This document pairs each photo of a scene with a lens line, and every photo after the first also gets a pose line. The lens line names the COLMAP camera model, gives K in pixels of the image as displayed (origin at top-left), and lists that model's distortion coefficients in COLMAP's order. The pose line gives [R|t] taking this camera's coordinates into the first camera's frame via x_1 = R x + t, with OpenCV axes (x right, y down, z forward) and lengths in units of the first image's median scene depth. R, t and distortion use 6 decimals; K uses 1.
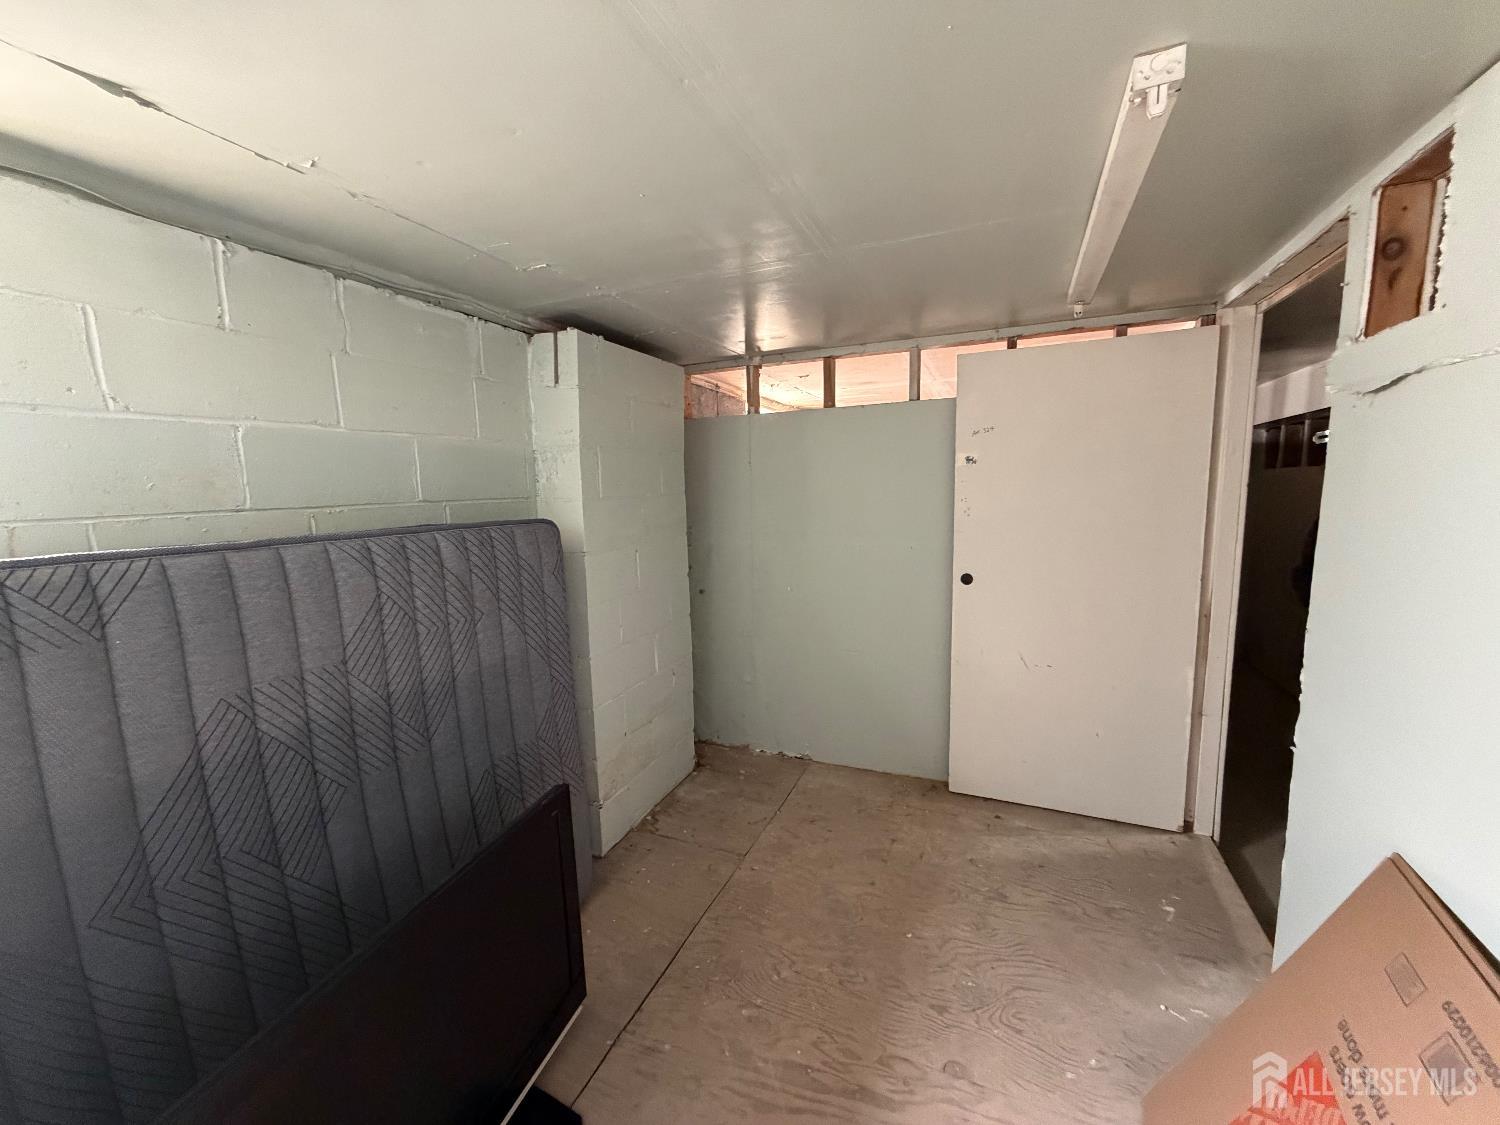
lens RADIAL K [[598.0, 0, 747.0], [0, 598.0, 566.9], [0, 0, 1]] dist [-0.000142, -0.000060]
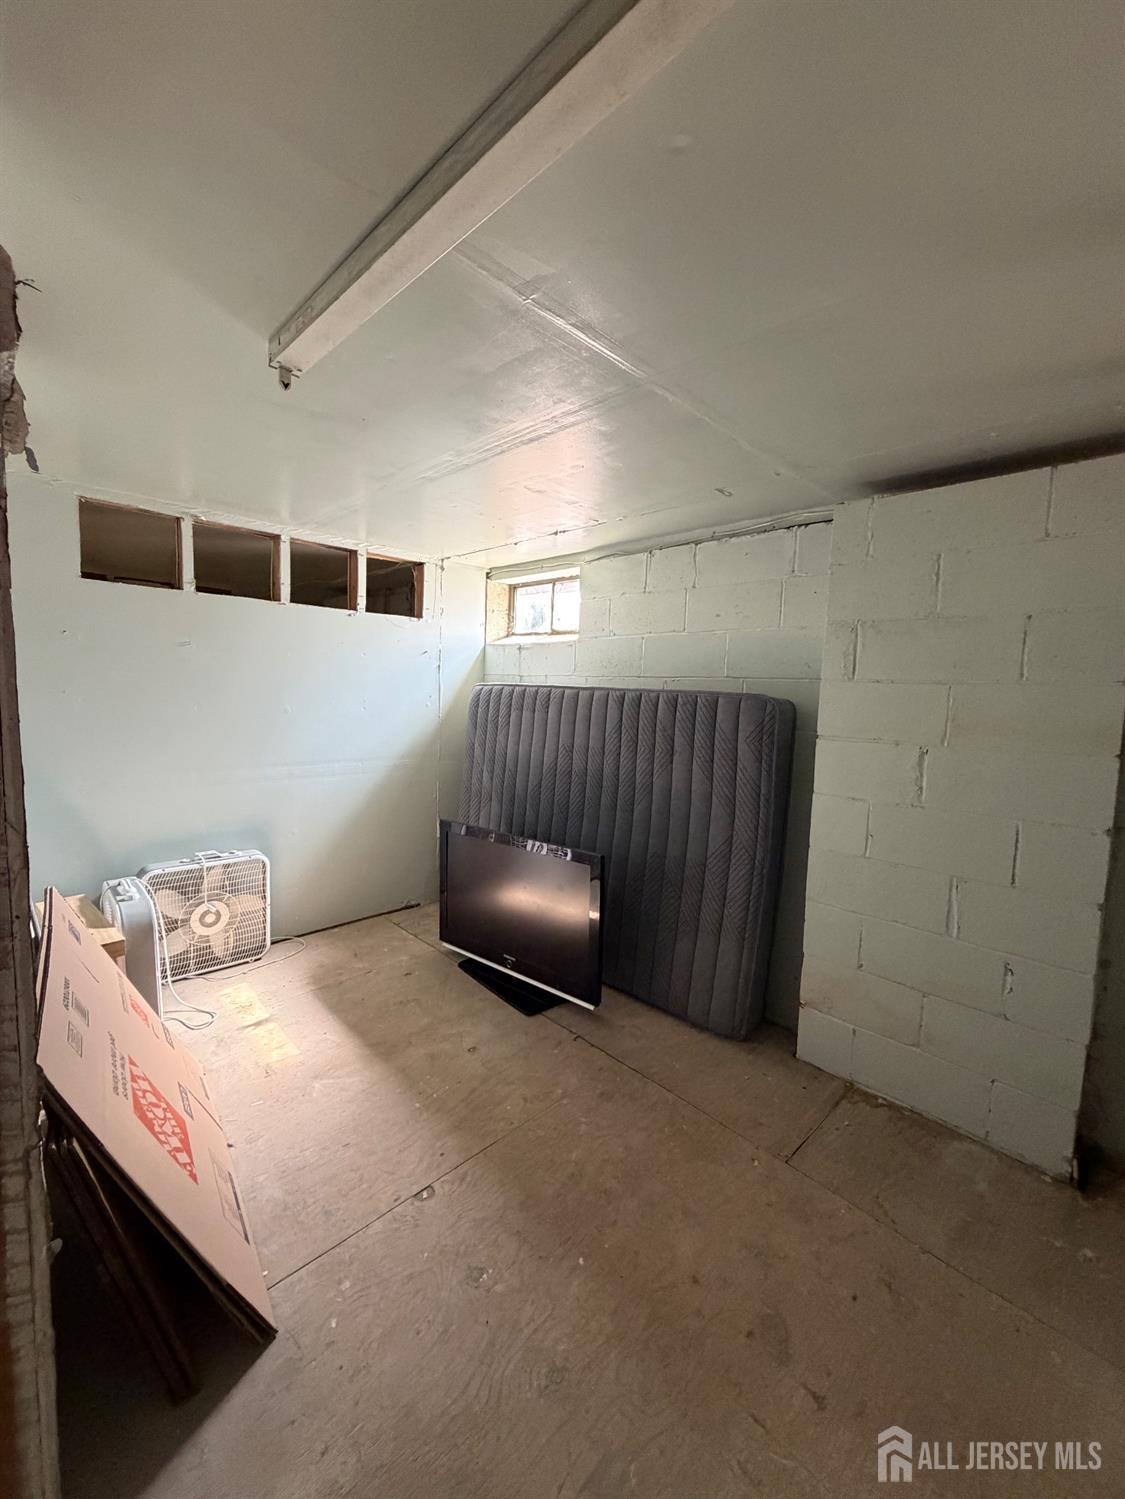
lens RADIAL K [[597.6, 0, 559.7], [0, 597.6, 746.7], [0, 0, 1]] dist [-0.000142, -0.000060]
pose [[-0.372095, 0.108581, -0.921822, 0.778360], [-0.153746, 0.972205, 0.176576, -0.114251], [0.915373, 0.207430, -0.345058, 0.952357]]
